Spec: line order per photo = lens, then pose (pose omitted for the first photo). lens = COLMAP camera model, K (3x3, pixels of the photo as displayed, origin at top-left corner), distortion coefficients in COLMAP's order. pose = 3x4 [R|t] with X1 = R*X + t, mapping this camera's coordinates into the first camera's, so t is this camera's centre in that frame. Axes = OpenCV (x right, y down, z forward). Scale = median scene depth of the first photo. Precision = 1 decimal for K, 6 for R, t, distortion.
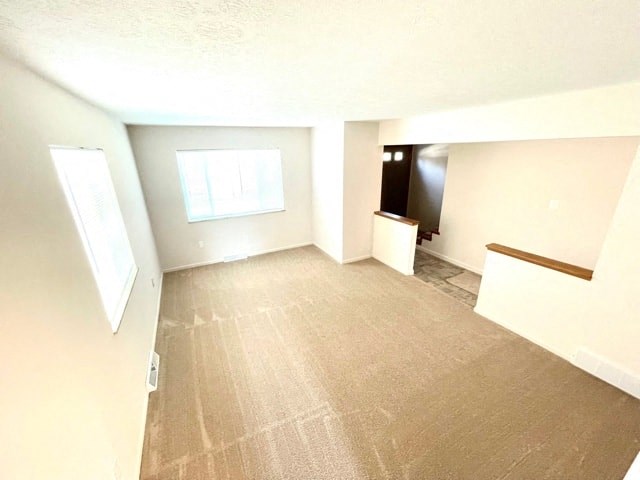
lens RADIAL K [[262.3, 0, 320.7], [0, 262.3, 244.0], [0, 0, 1]] dist [0.000339, -0.000039]
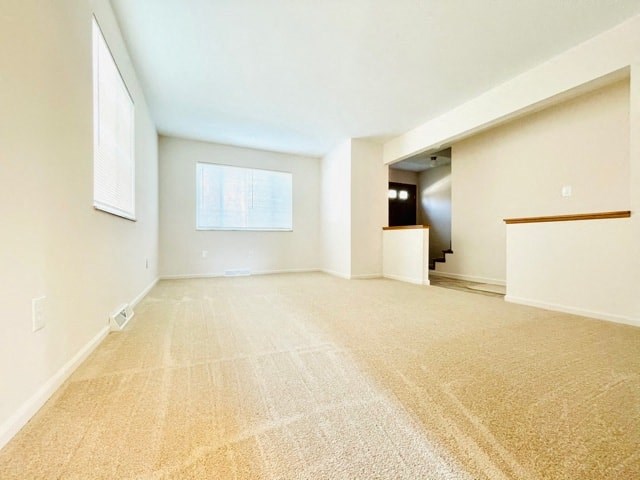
lens RADIAL K [[262.3, 0, 320.4], [0, 262.3, 241.1], [0, 0, 1]] dist [0.000339, -0.000039]
pose [[0.999208, 0.017927, -0.035525, 0.006122], [-0.028662, 0.943532, -0.330040, 0.257683], [0.027602, 0.330797, 0.943298, 0.077711]]
